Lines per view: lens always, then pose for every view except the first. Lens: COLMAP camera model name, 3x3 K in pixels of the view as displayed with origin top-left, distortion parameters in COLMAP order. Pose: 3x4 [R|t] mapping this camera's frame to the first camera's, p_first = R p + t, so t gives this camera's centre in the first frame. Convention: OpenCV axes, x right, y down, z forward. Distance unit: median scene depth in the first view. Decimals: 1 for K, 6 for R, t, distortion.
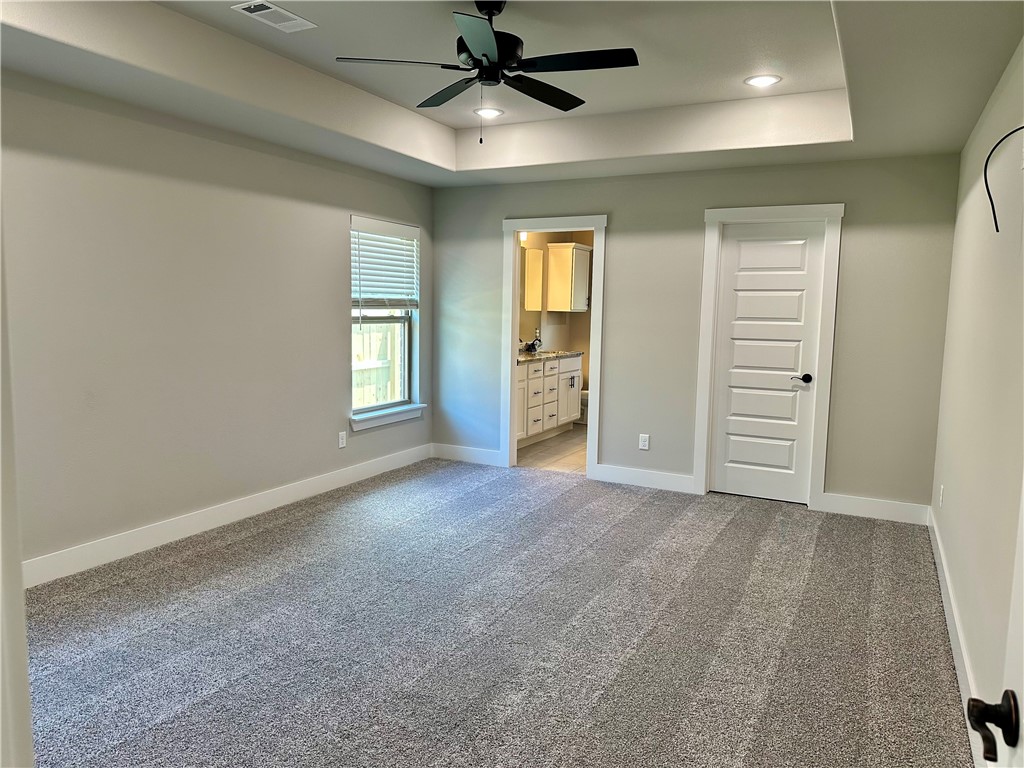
lens RADIAL K [[724.1, 0, 508.3], [0, 724.1, 382.6], [0, 0, 1]] dist [0.007090, -0.008863]
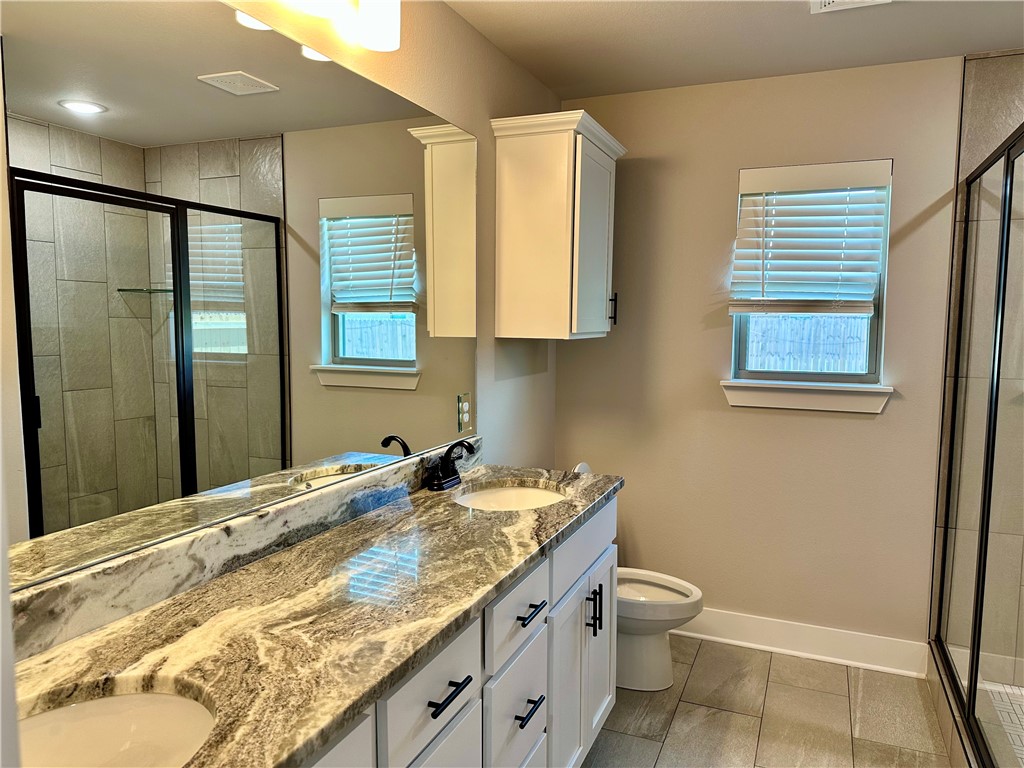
lens RADIAL K [[724.1, 0, 512.6], [0, 724.1, 386.1], [0, 0, 1]] dist [0.007090, -0.008863]
pose [[0.995995, -0.017176, 0.087742, 0.033227], [0.019474, 0.999488, -0.025402, -0.069384], [-0.087261, 0.027009, 0.995819, 0.684066]]
